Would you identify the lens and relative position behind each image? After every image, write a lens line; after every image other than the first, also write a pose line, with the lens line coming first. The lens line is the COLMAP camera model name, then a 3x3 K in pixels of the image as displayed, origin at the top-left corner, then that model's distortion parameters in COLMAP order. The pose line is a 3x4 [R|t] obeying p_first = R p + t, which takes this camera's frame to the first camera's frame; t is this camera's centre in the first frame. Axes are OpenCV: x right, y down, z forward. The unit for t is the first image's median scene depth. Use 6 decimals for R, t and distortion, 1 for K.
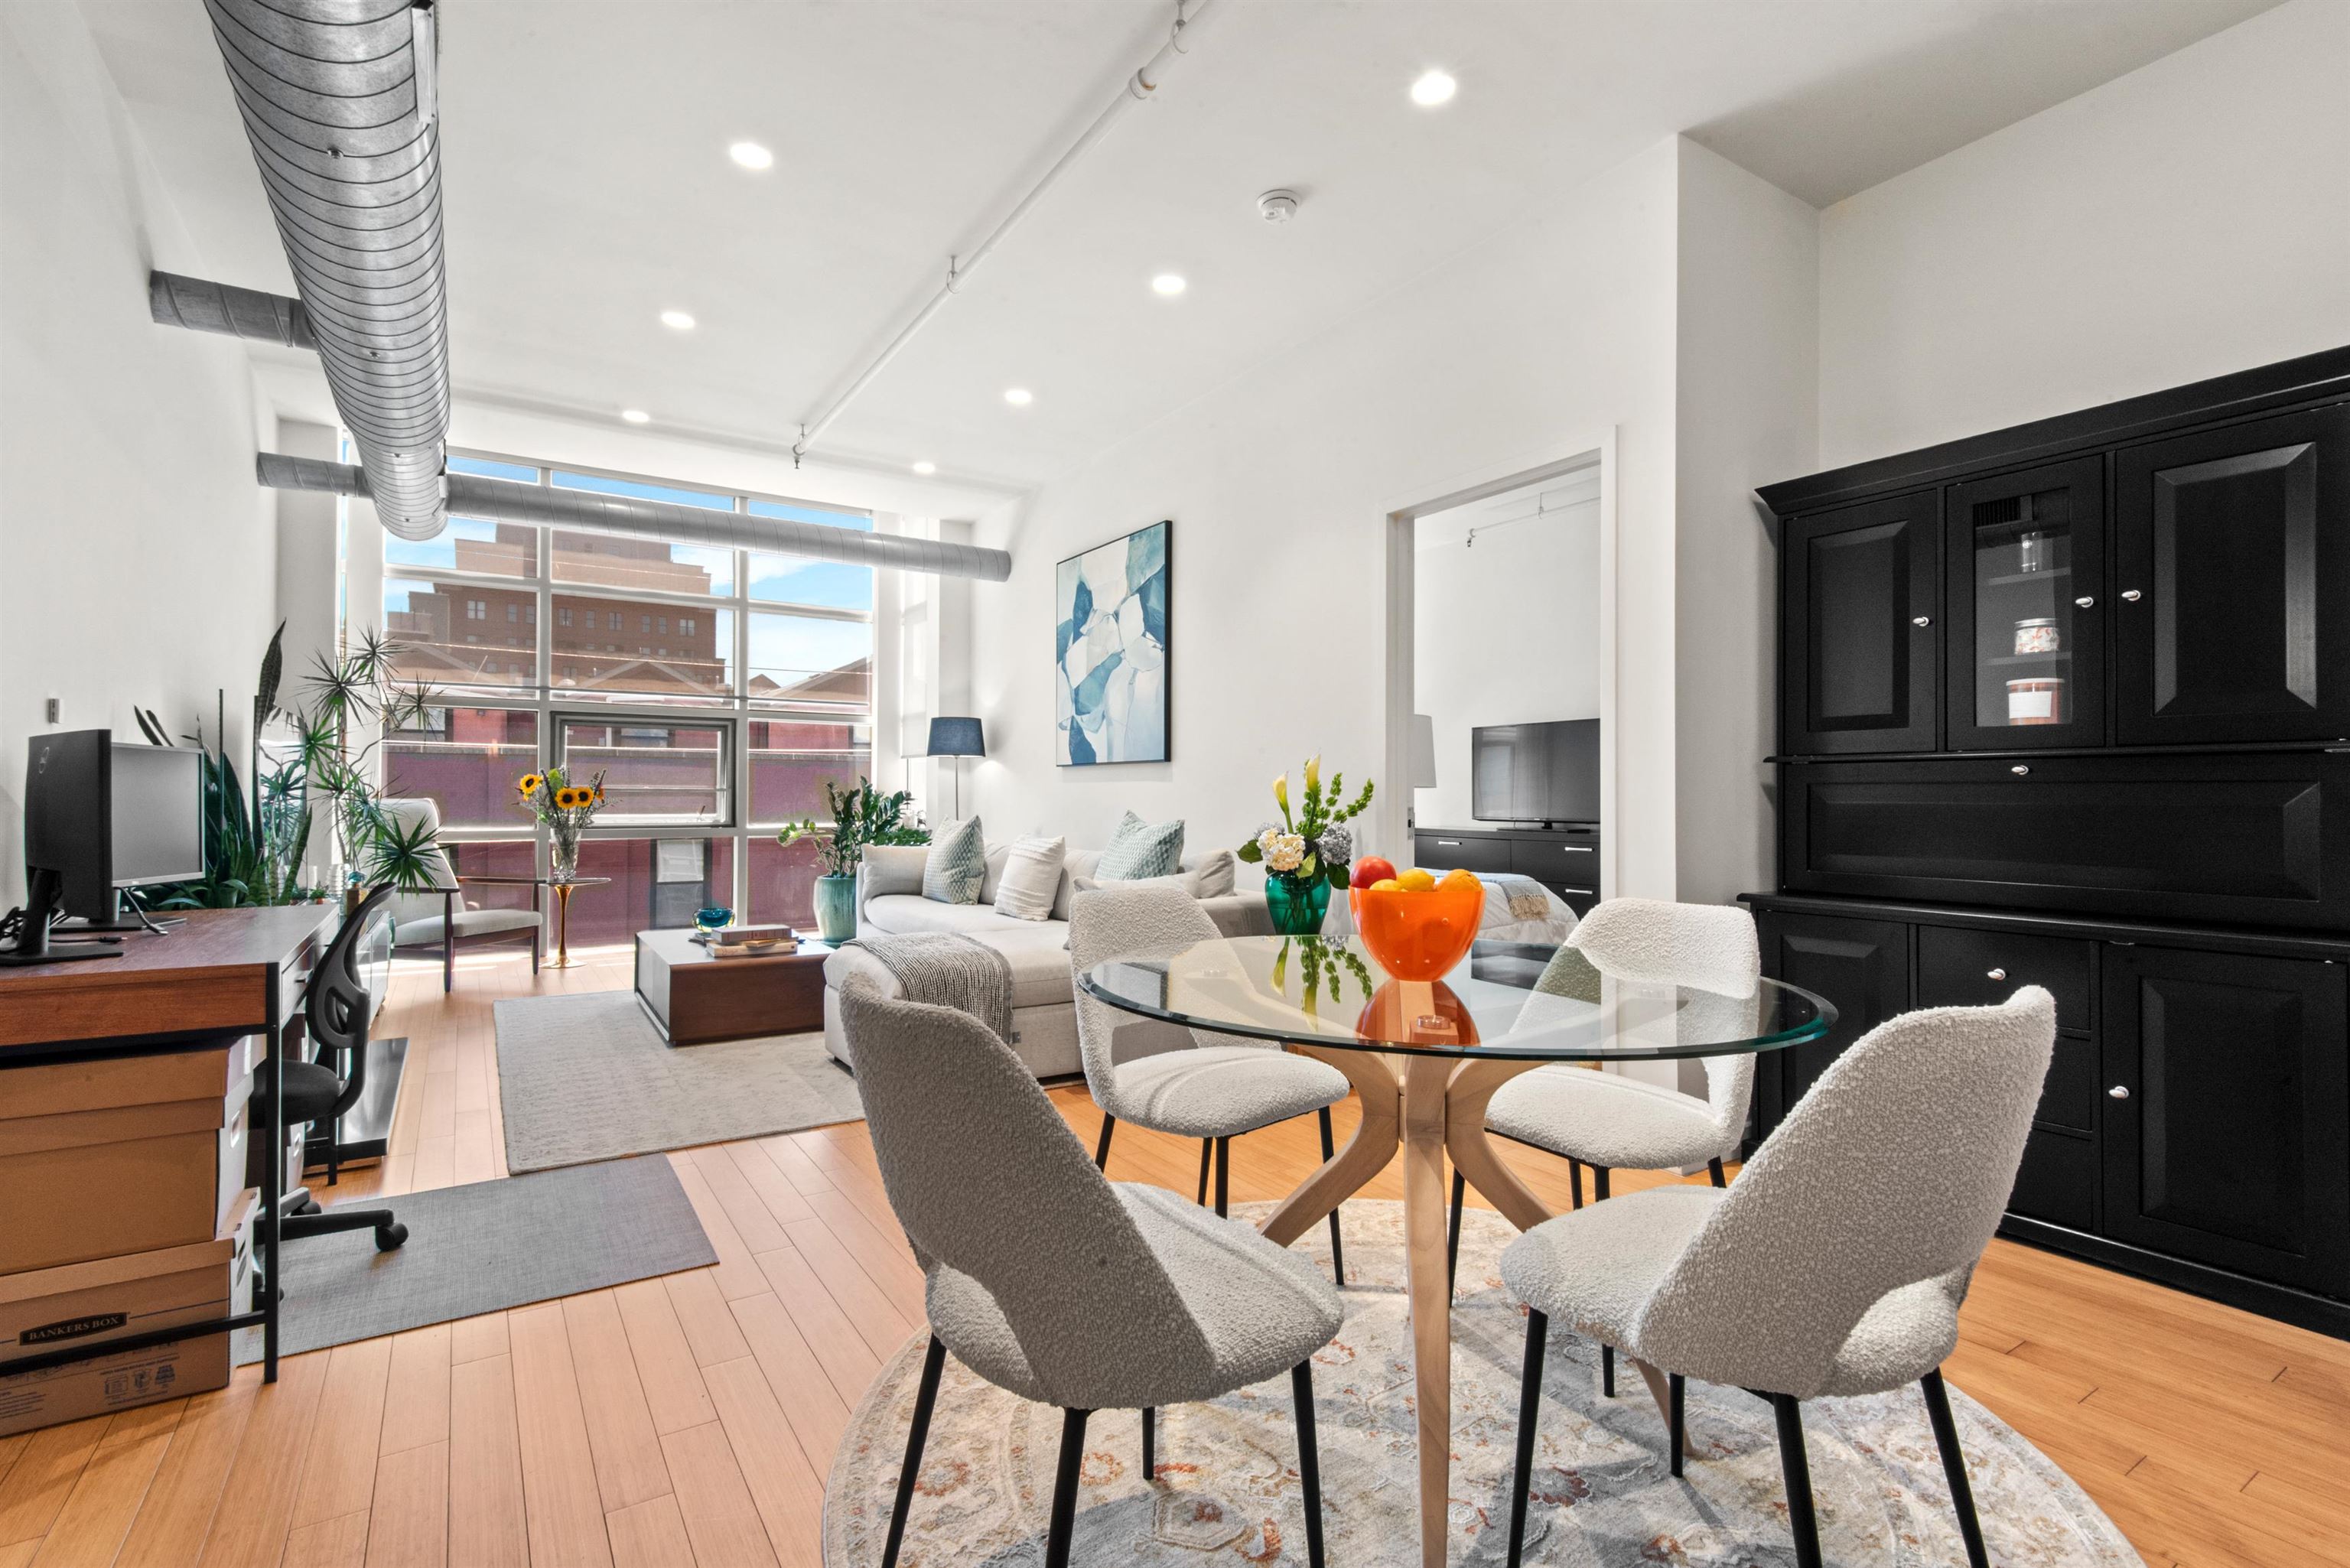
lens RADIAL K [[1080.5, 0, 1176.8], [0, 1080.5, 785.3], [0, 0, 1]] dist [0.035195, -0.019926]
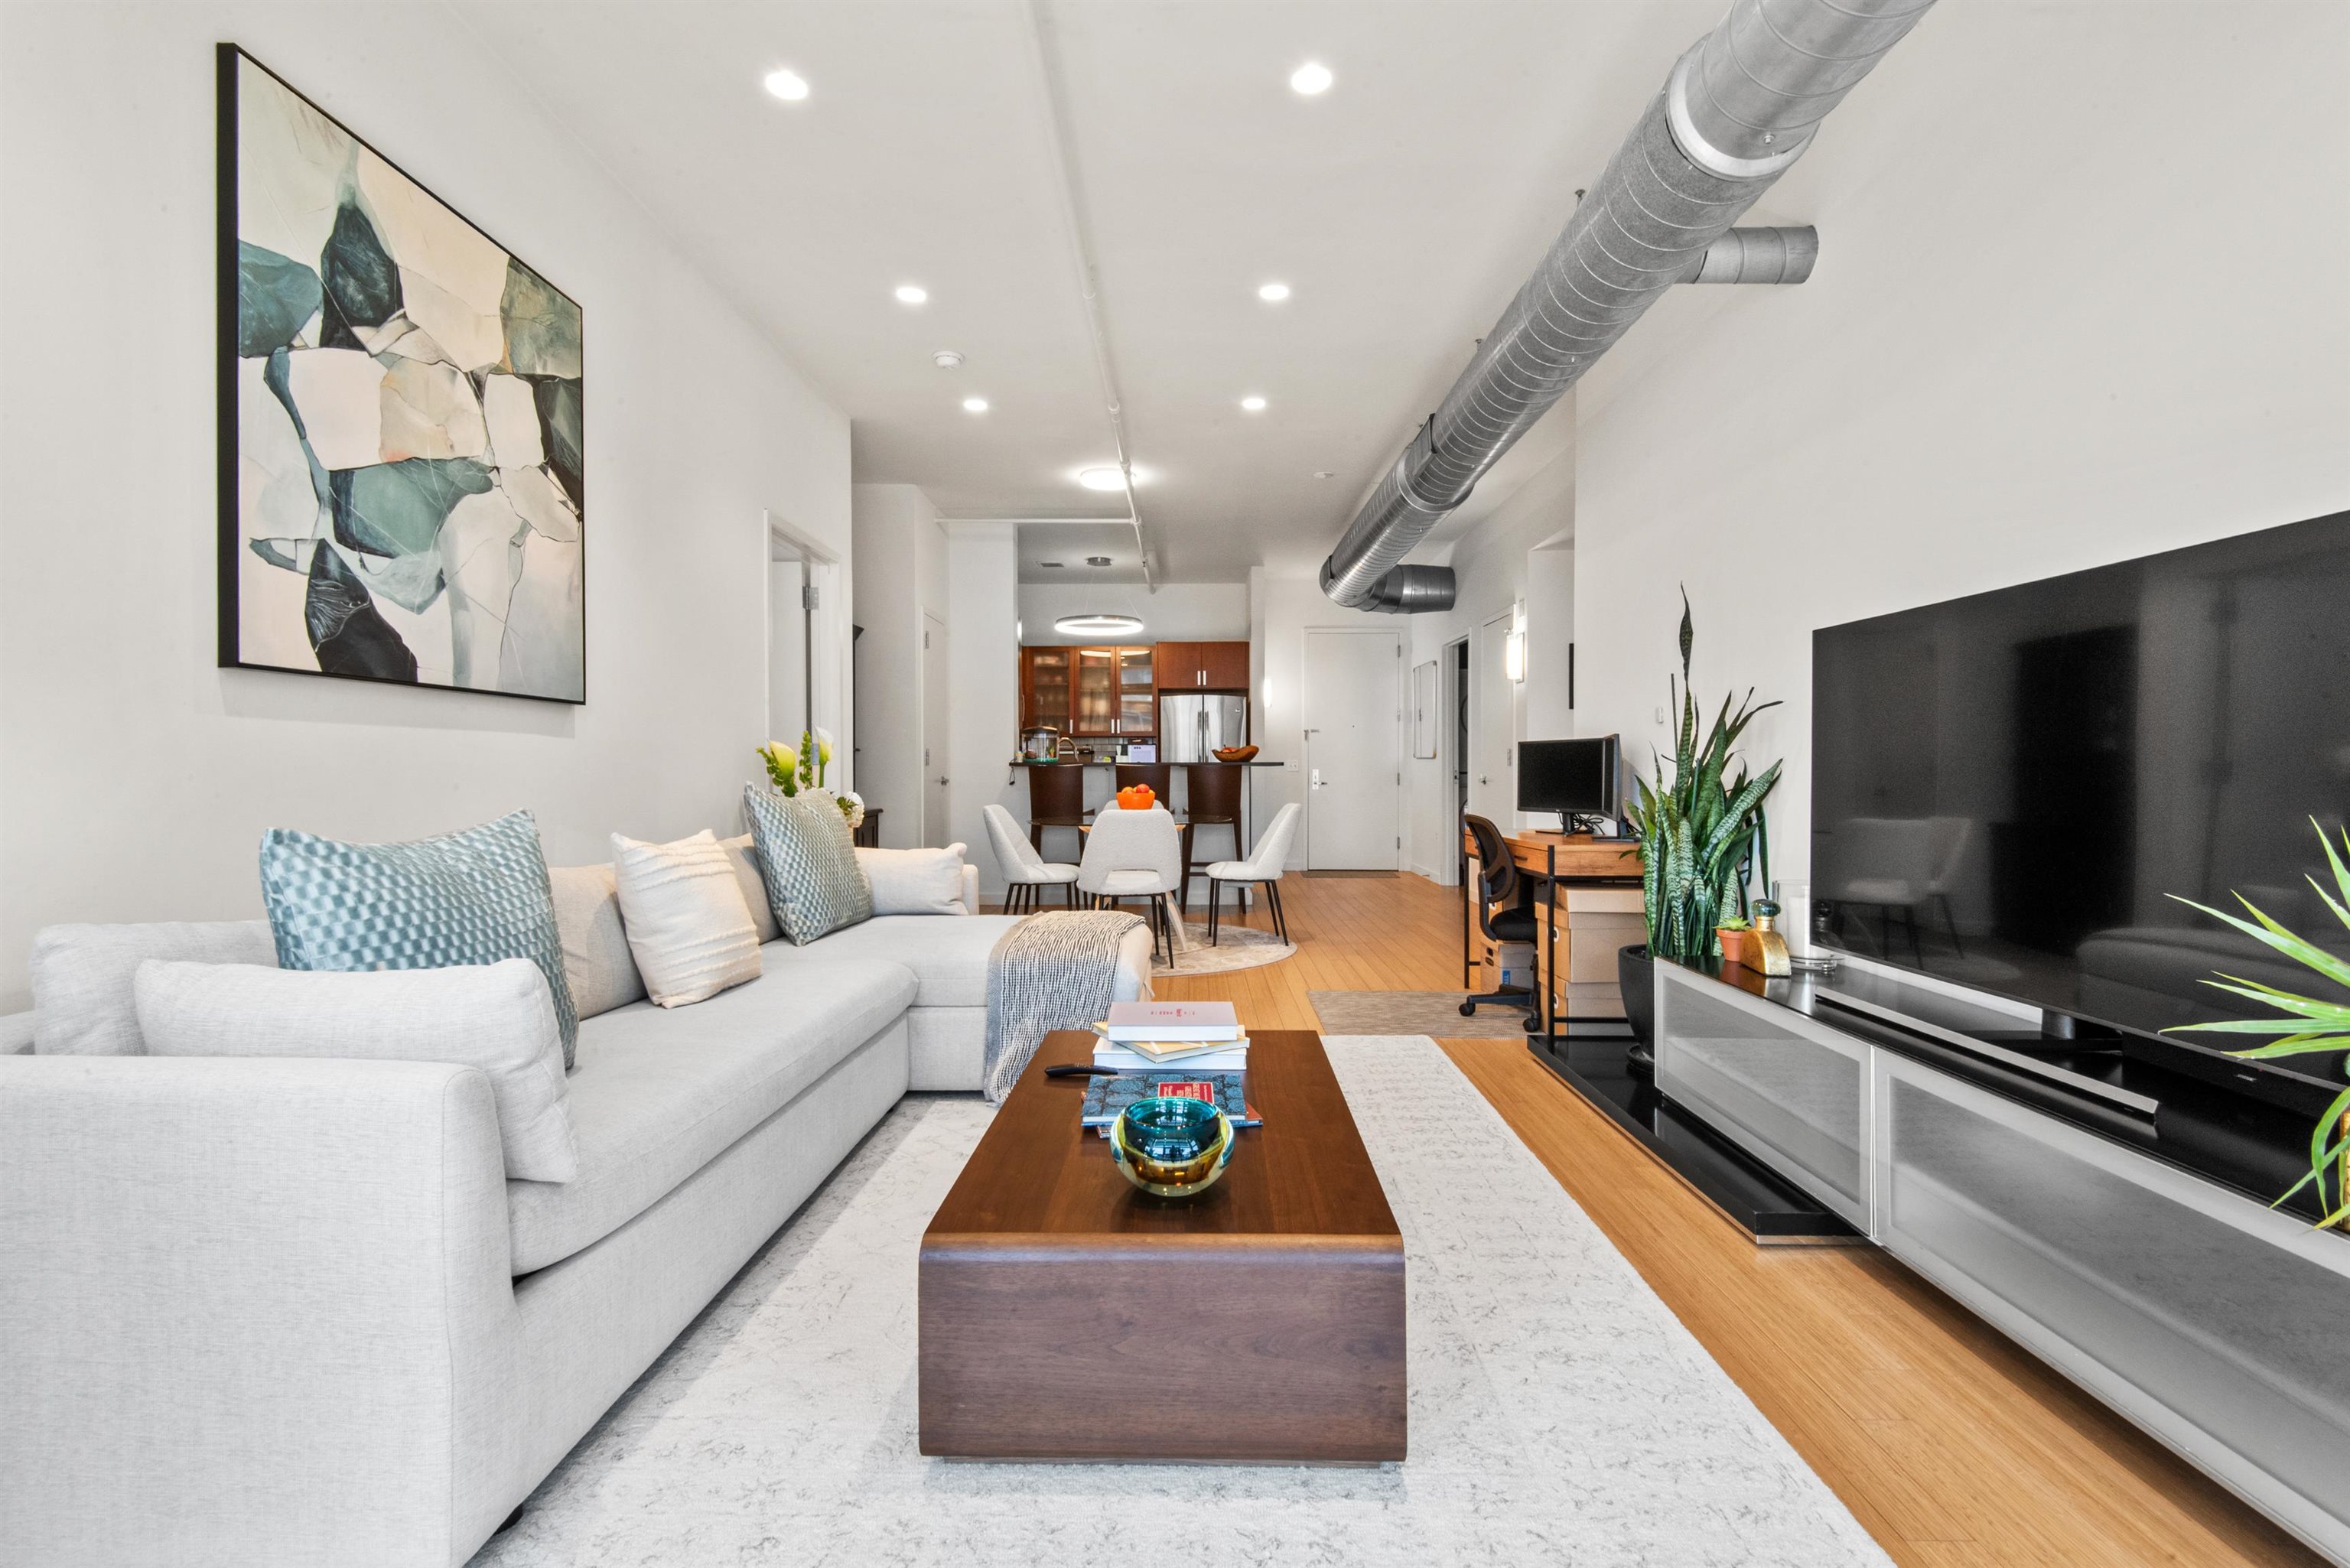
lens RADIAL K [[1096.0, 0, 1179.1], [0, 1096.0, 775.7], [0, 0, 1]] dist [0.036671, -0.026034]
pose [[-0.831277, -0.003798, 0.555846, -0.627328], [-0.007635, 0.999960, -0.004586, 0.018019], [-0.555806, -0.008057, -0.831273, 1.311249]]
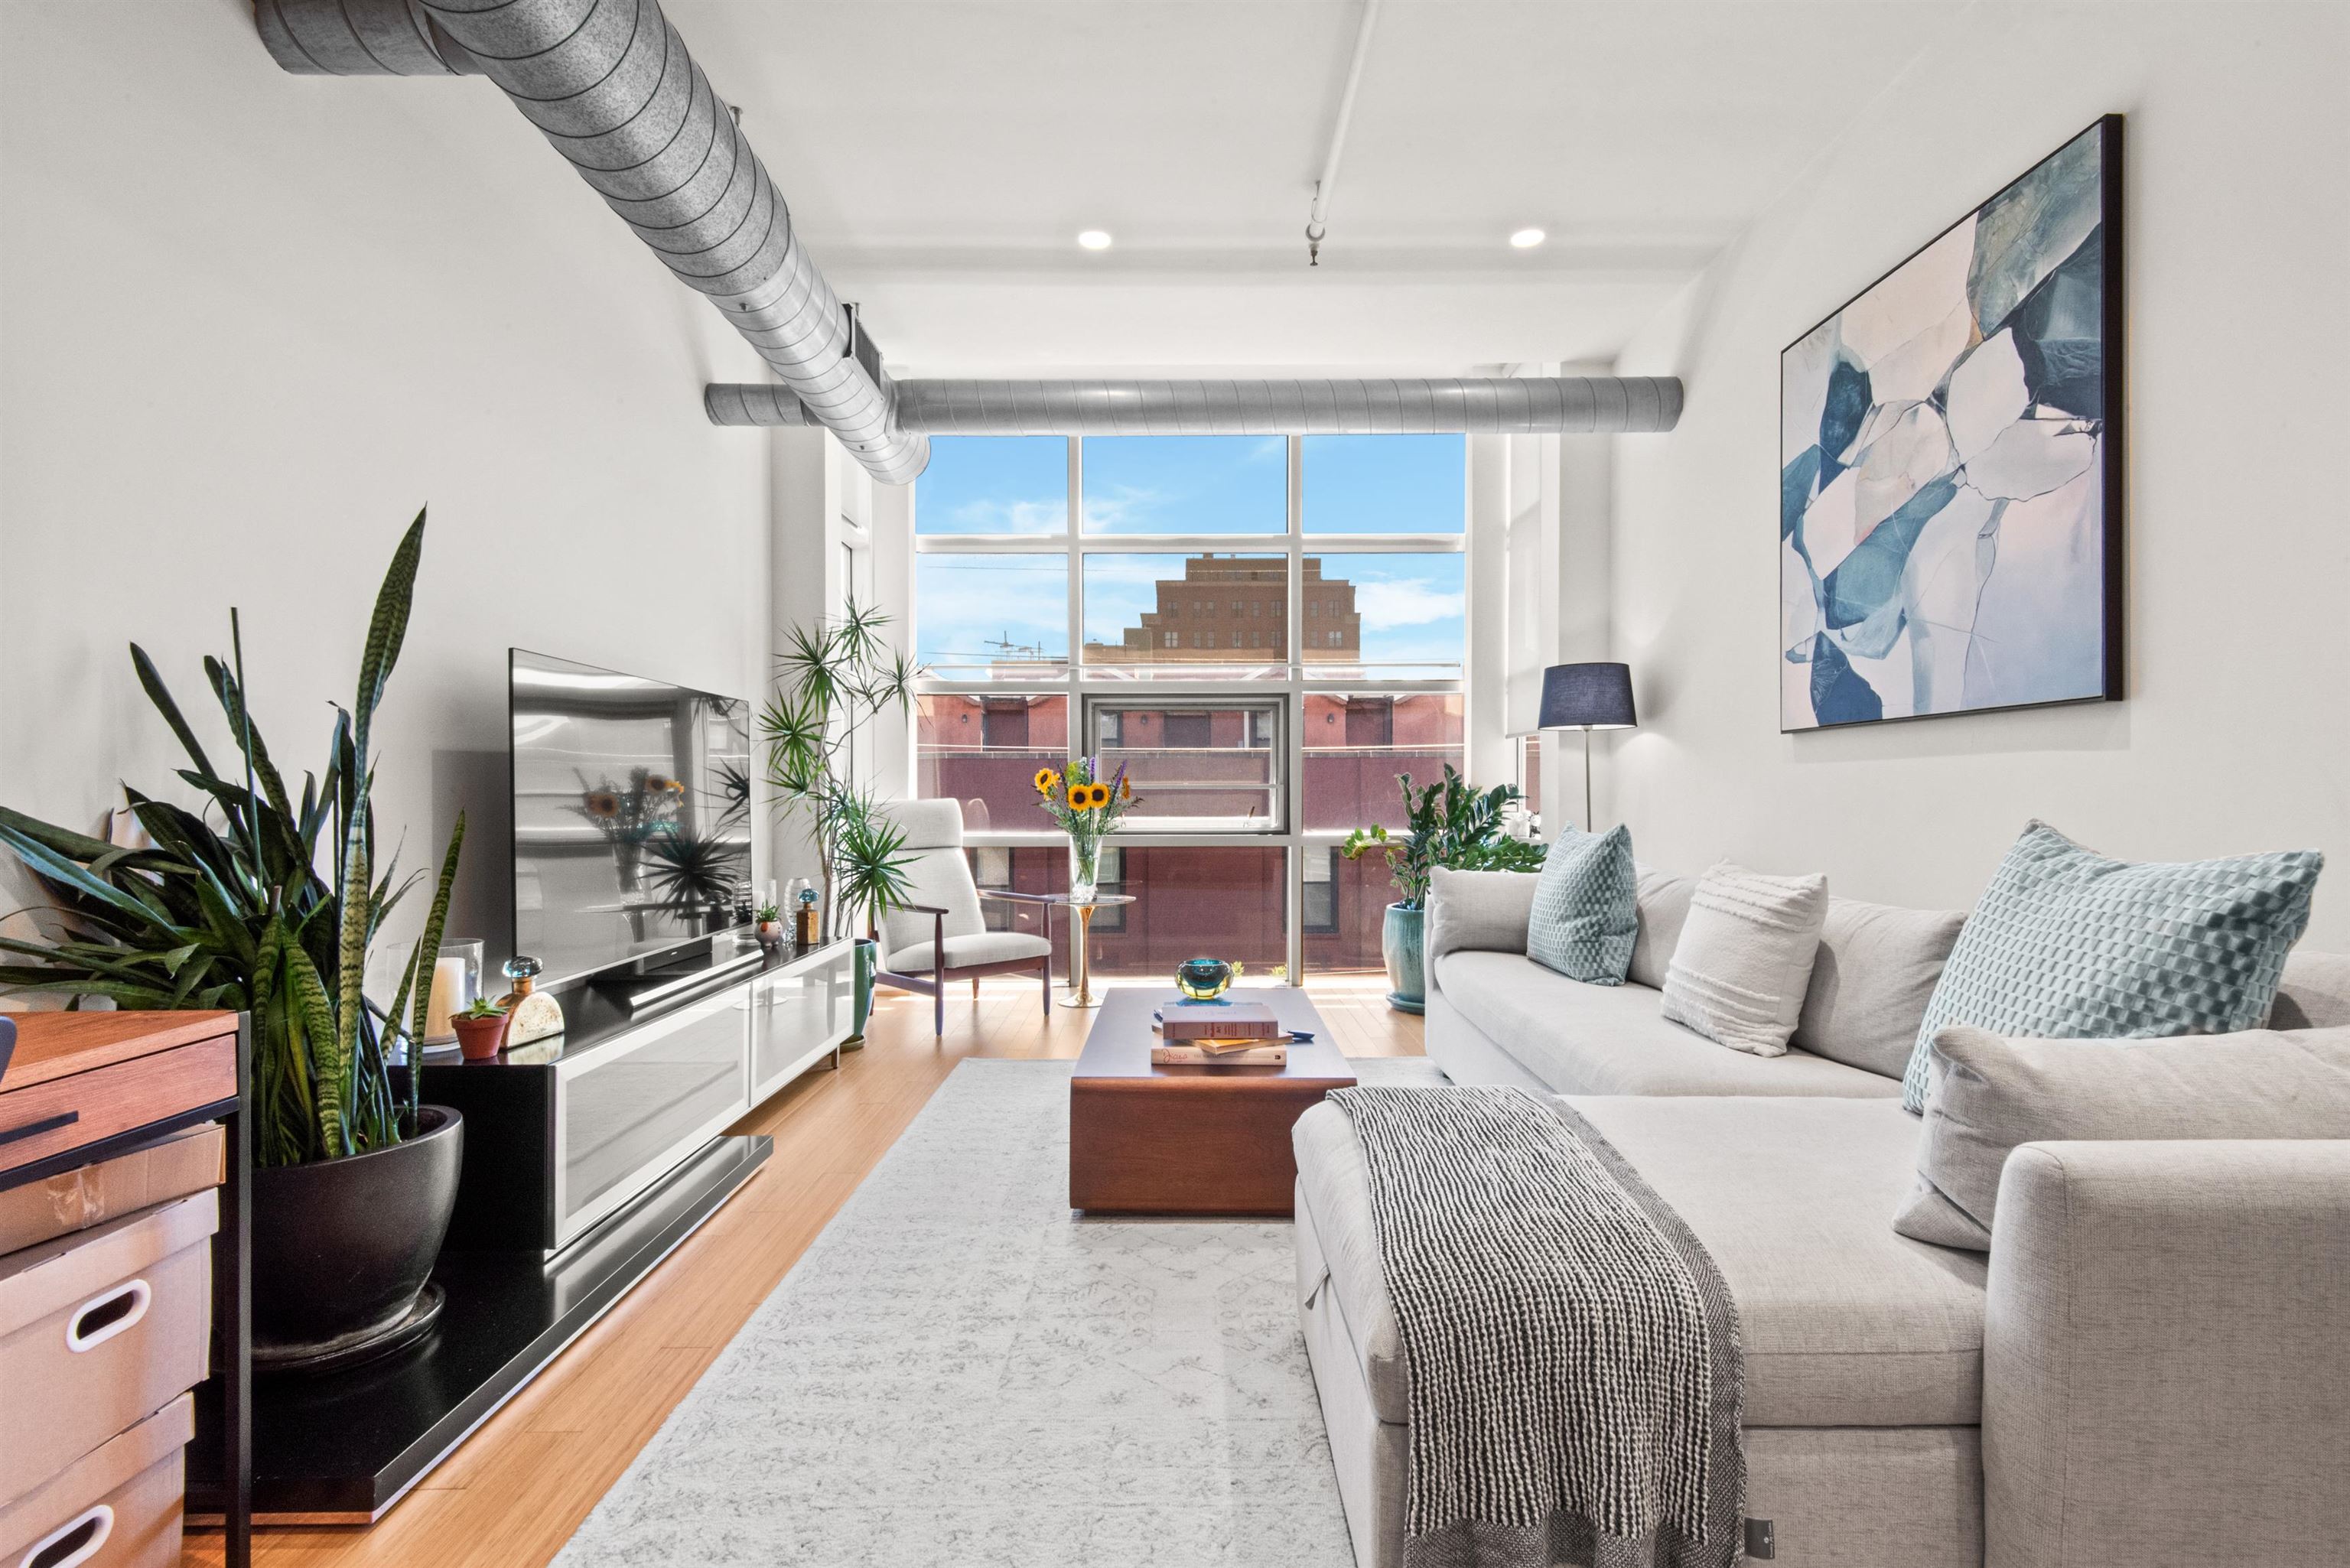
lens RADIAL K [[1086.4, 0, 1179.3], [0, 1086.4, 796.3], [0, 0, 1]] dist [0.036567, -0.025119]
pose [[0.841582, -0.005815, -0.540098, -0.081032], [0.011516, 0.999908, 0.007178, 0.007565], [0.540007, -0.012260, 0.841571, 0.448032]]
